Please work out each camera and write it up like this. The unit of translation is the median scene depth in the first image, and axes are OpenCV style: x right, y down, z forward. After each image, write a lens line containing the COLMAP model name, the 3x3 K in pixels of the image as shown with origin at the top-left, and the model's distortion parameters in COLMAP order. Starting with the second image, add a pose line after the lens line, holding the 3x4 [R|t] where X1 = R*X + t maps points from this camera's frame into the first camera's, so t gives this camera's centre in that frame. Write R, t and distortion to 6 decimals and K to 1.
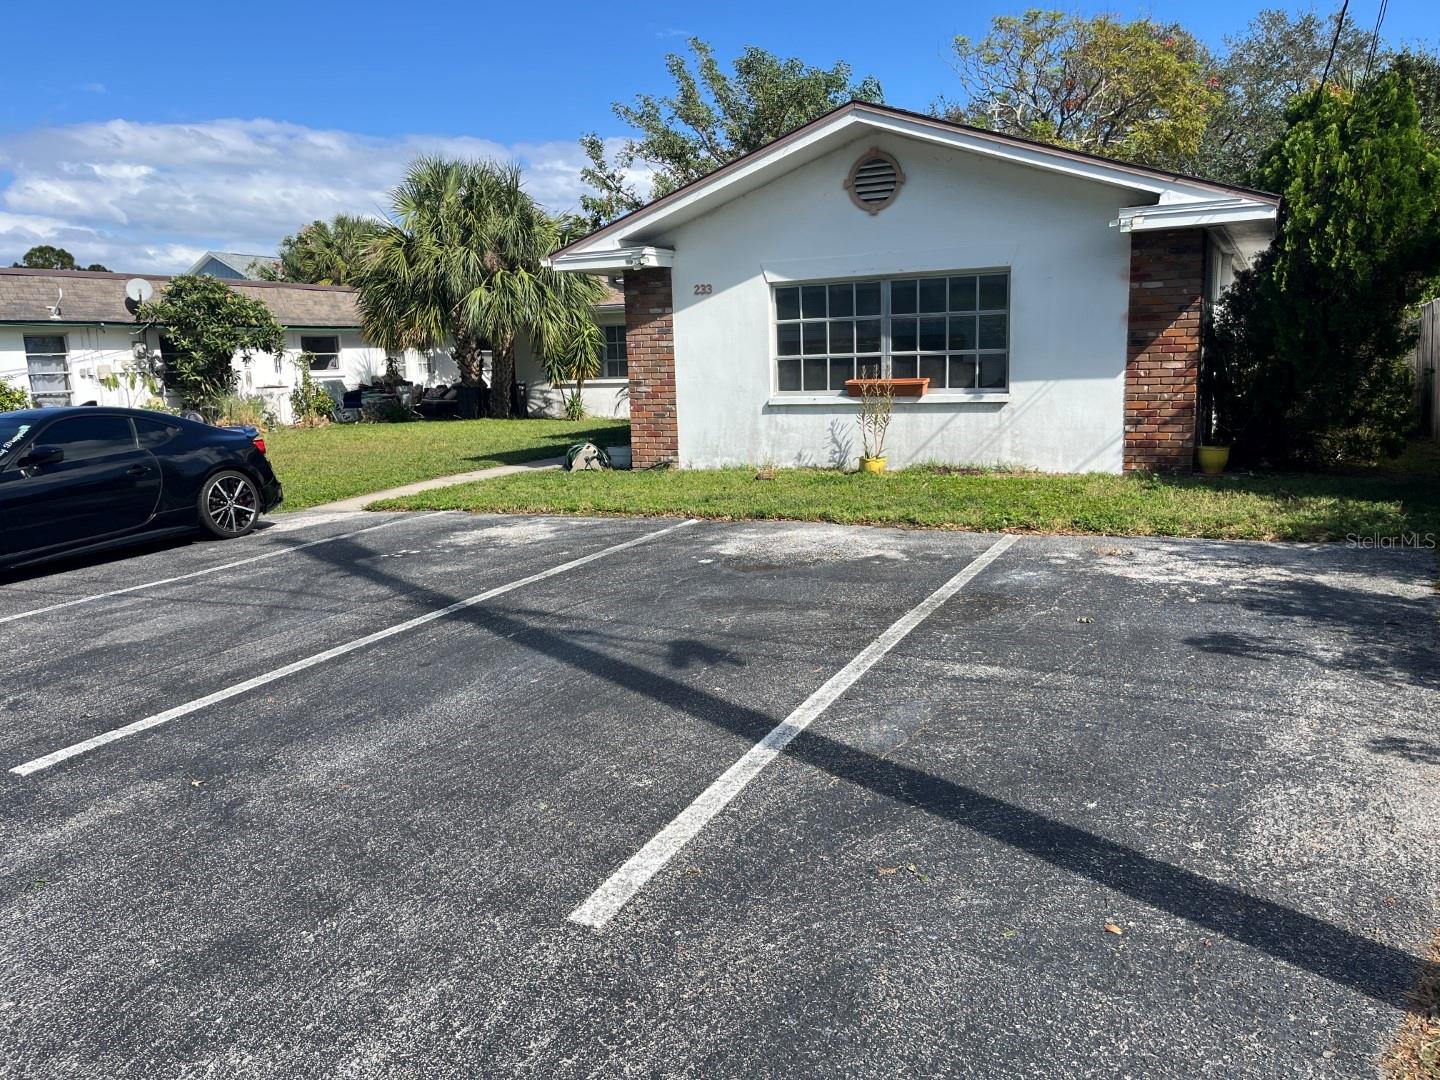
lens RADIAL K [[1093.4, 0, 724.0], [0, 1093.4, 539.6], [0, 0, 1]] dist [0.056945, -0.071224]
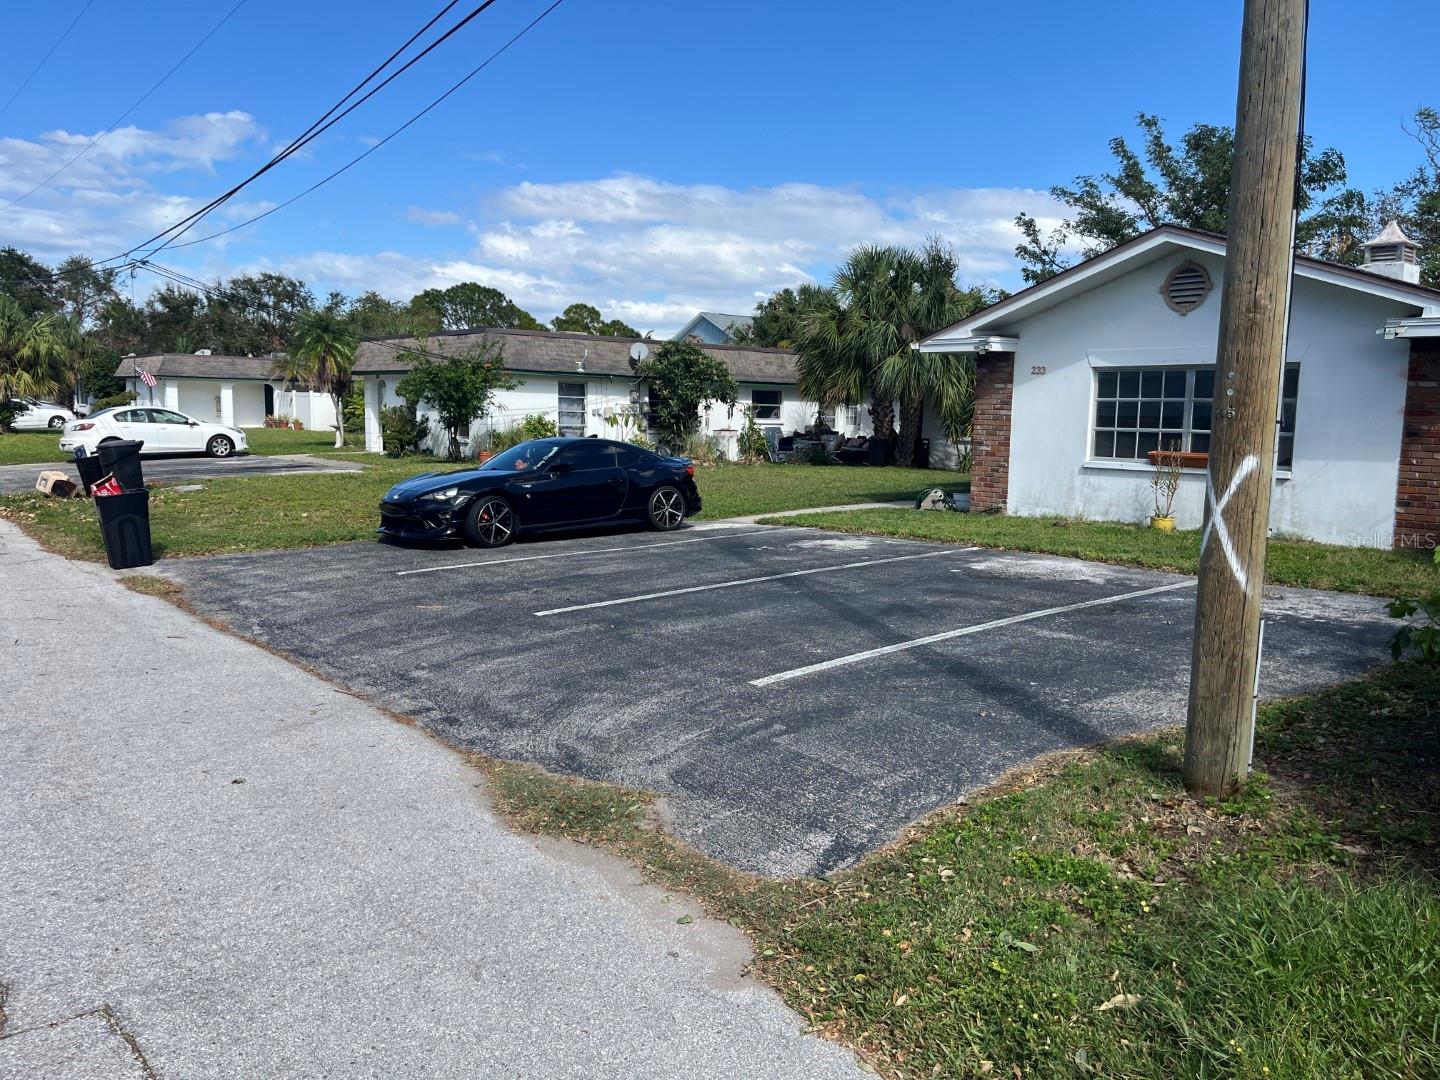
lens RADIAL K [[1093.4, 0, 728.2], [0, 1093.4, 533.2], [0, 0, 1]] dist [0.056945, -0.071224]
pose [[0.919093, 0.091271, -0.383325, 0.154836], [-0.111625, 0.993262, -0.031144, 0.029999], [0.377900, 0.071413, 0.923088, -0.257633]]
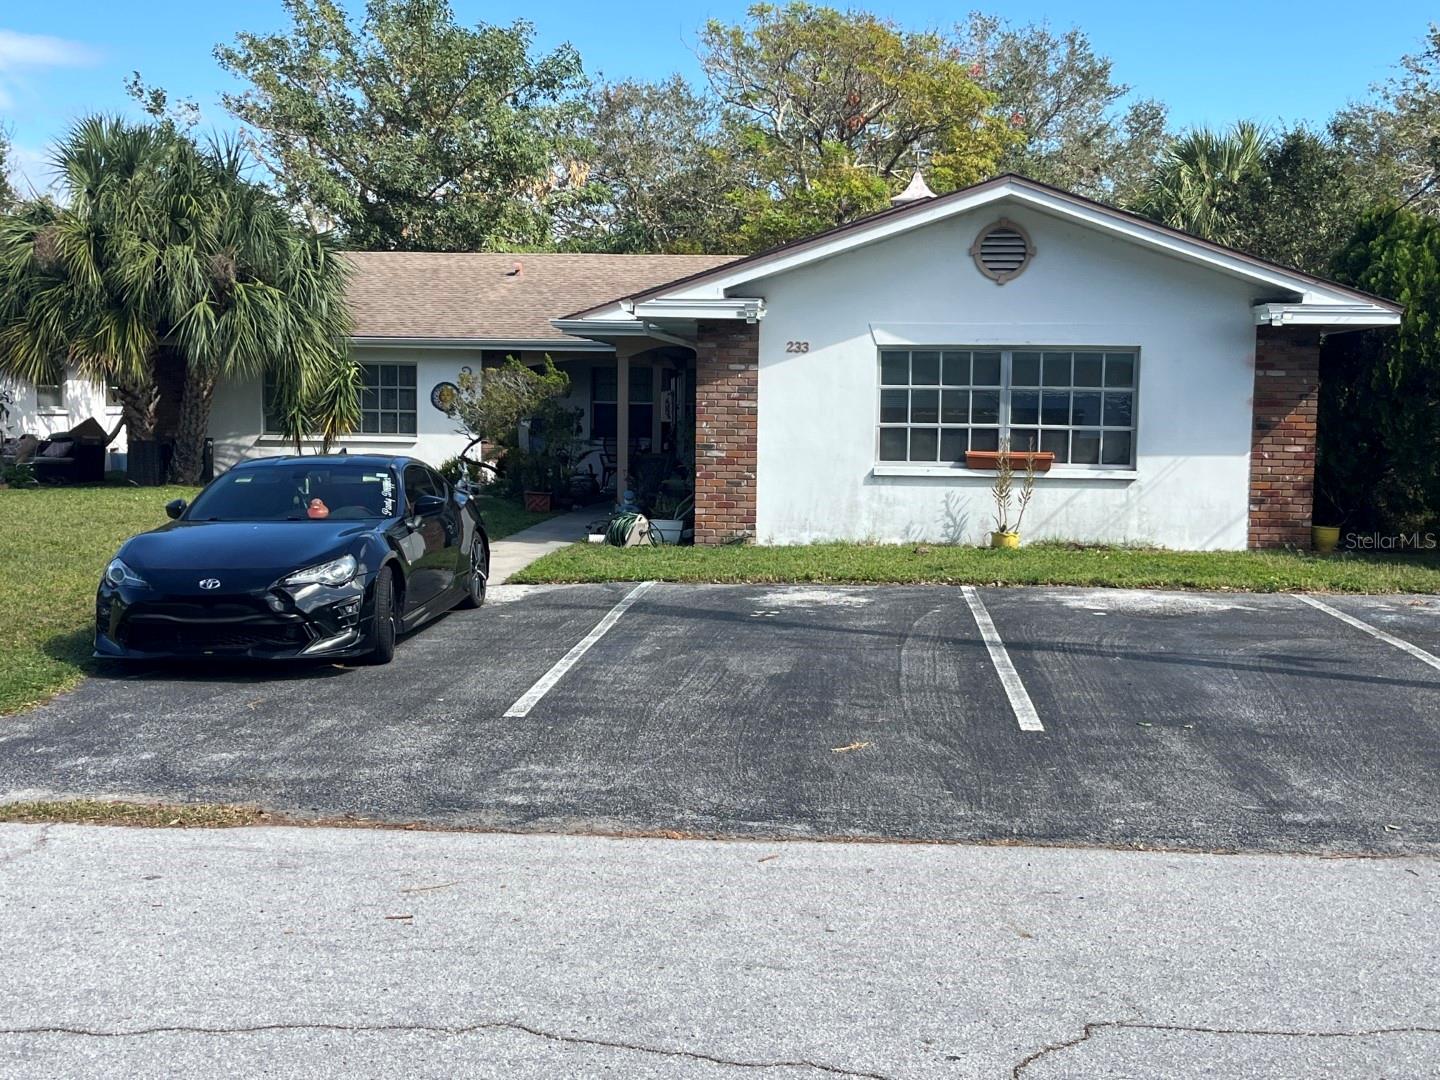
lens RADIAL K [[1727.2, 0, 707.9], [0, 1727.2, 542.5], [0, 0, 1]] dist [0.039983, 0.000000]
pose [[0.932160, 0.013884, 0.361780, -0.624395], [0.018757, 0.996071, -0.086553, 0.056484], [-0.361560, 0.087467, 0.928237, -0.291655]]
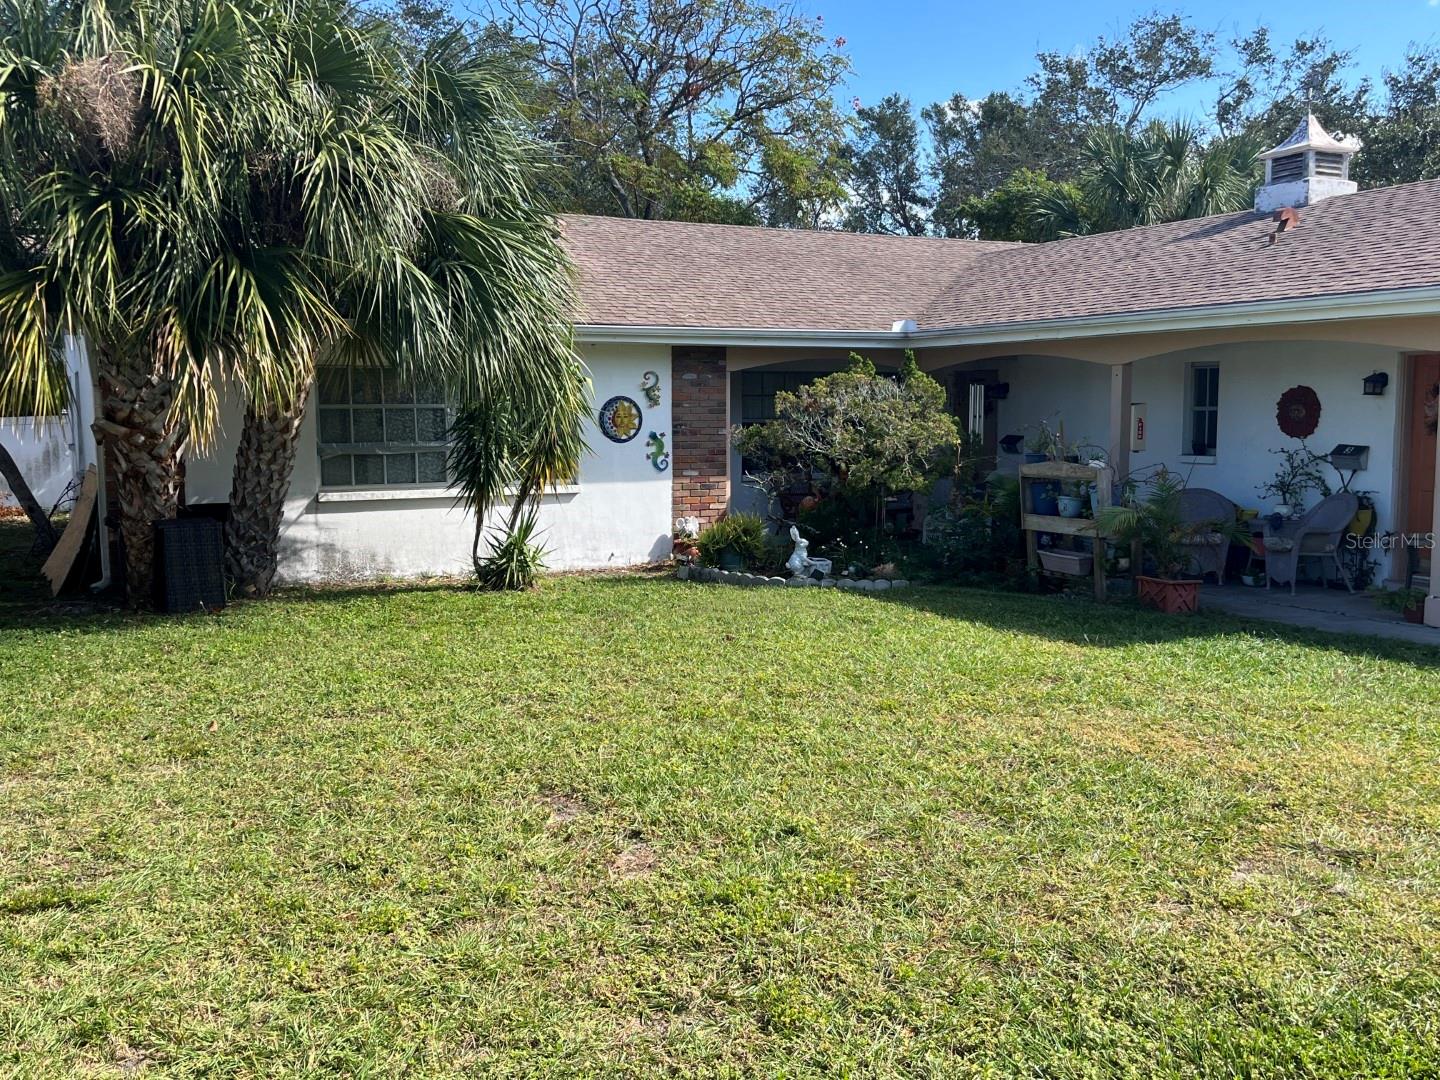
lens RADIAL K [[1374.0, 0, 727.2], [0, 1374.0, 539.3], [0, 0, 1]] dist [0.036854, 0.000000]
pose [[0.598882, -0.048514, 0.799367, -1.020487], [0.118111, 0.992599, -0.028247, -0.207444], [-0.792080, 0.111331, 0.600179, 1.250675]]
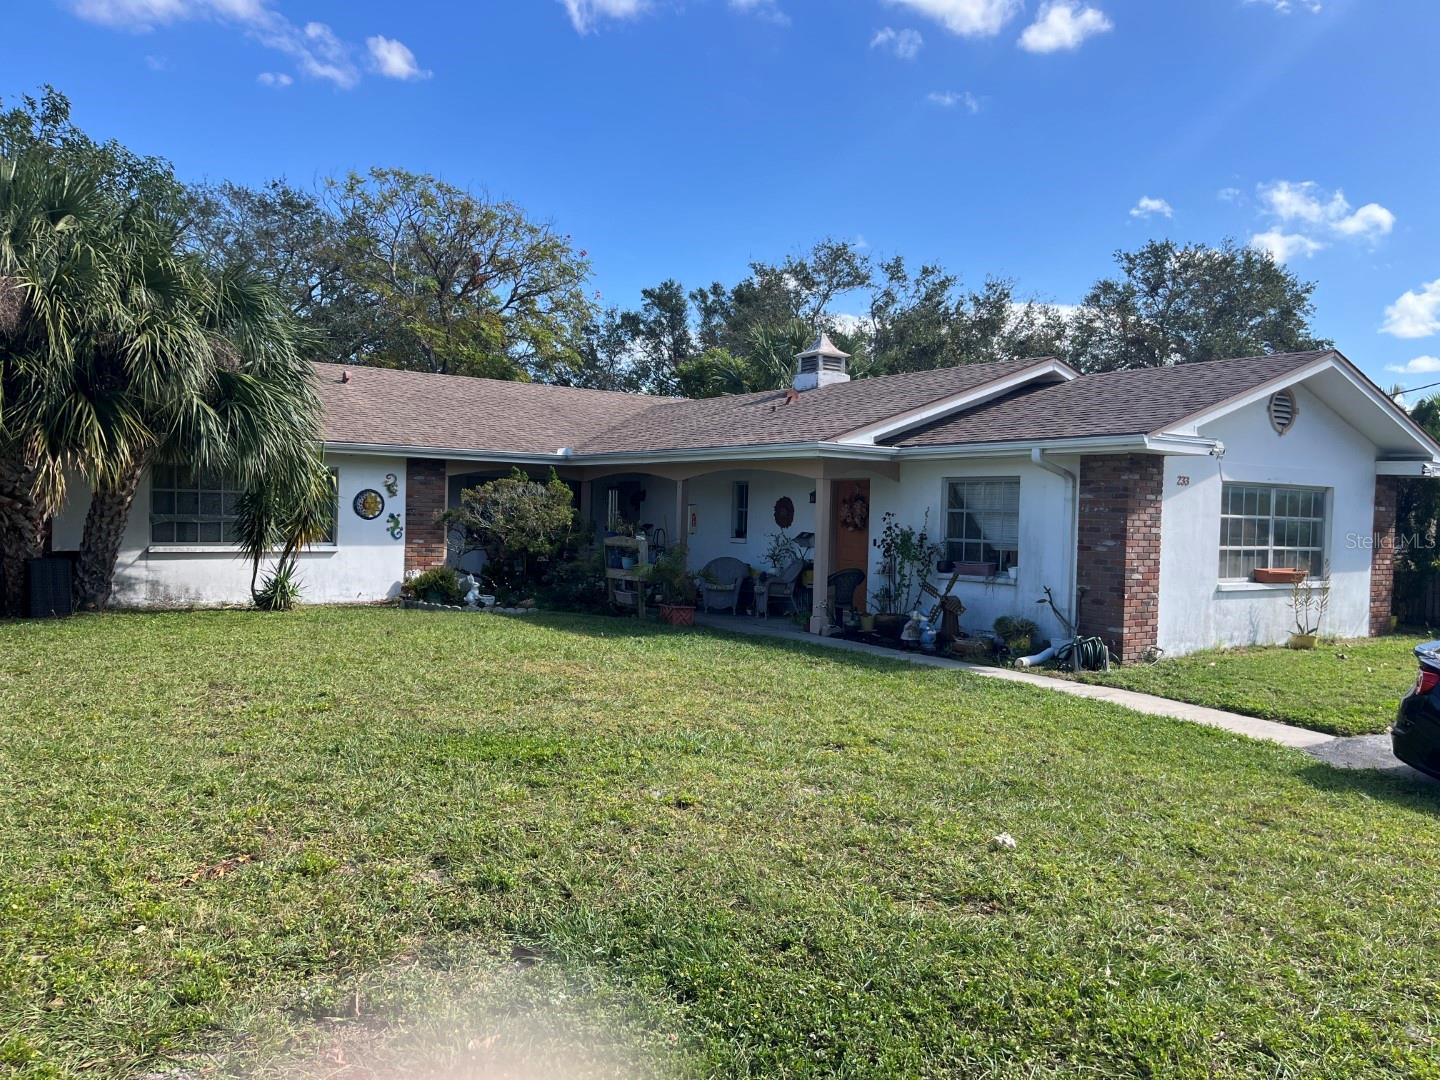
lens RADIAL K [[1093.4, 0, 727.2], [0, 1093.4, 541.4], [0, 0, 1]] dist [0.056945, -0.071224]
pose [[0.479223, 0.018778, 0.877492, -1.169222], [0.105593, 0.991276, -0.078880, -0.140782], [-0.871318, 0.130458, 0.473059, 0.926138]]
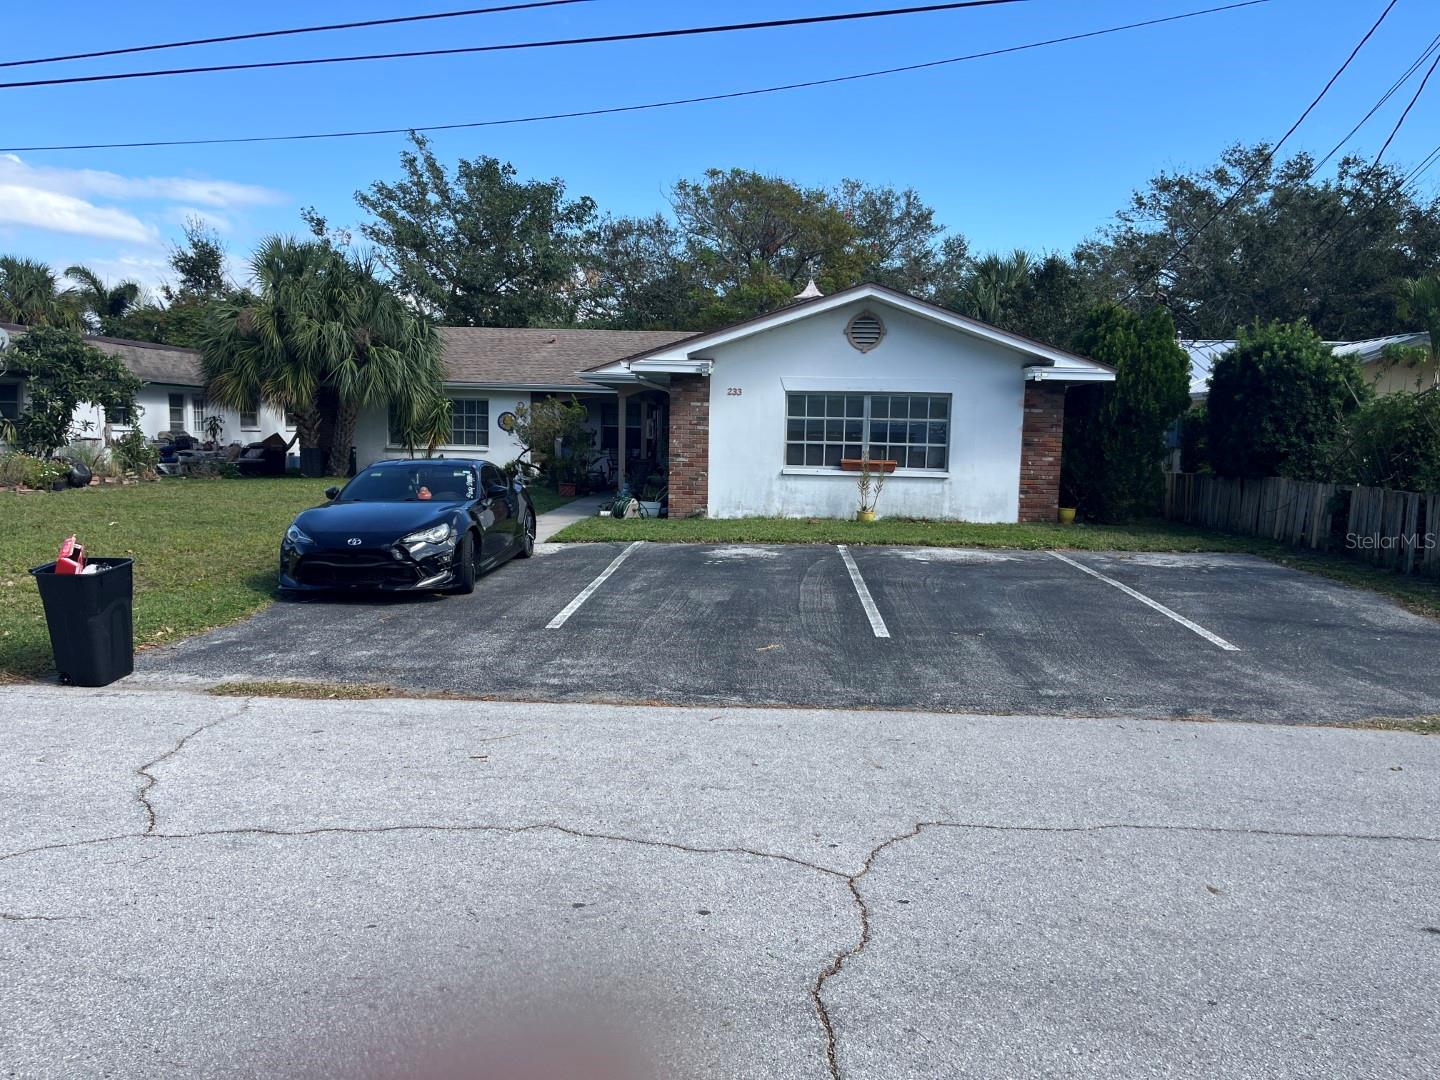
lens RADIAL K [[1093.4, 0, 712.1], [0, 1093.4, 544.3], [0, 0, 1]] dist [0.056945, -0.071224]
pose [[0.918914, 0.007574, 0.394384, -0.623418], [0.017195, 0.998096, -0.059231, 0.053288], [-0.394082, 0.061210, 0.917035, -0.279010]]
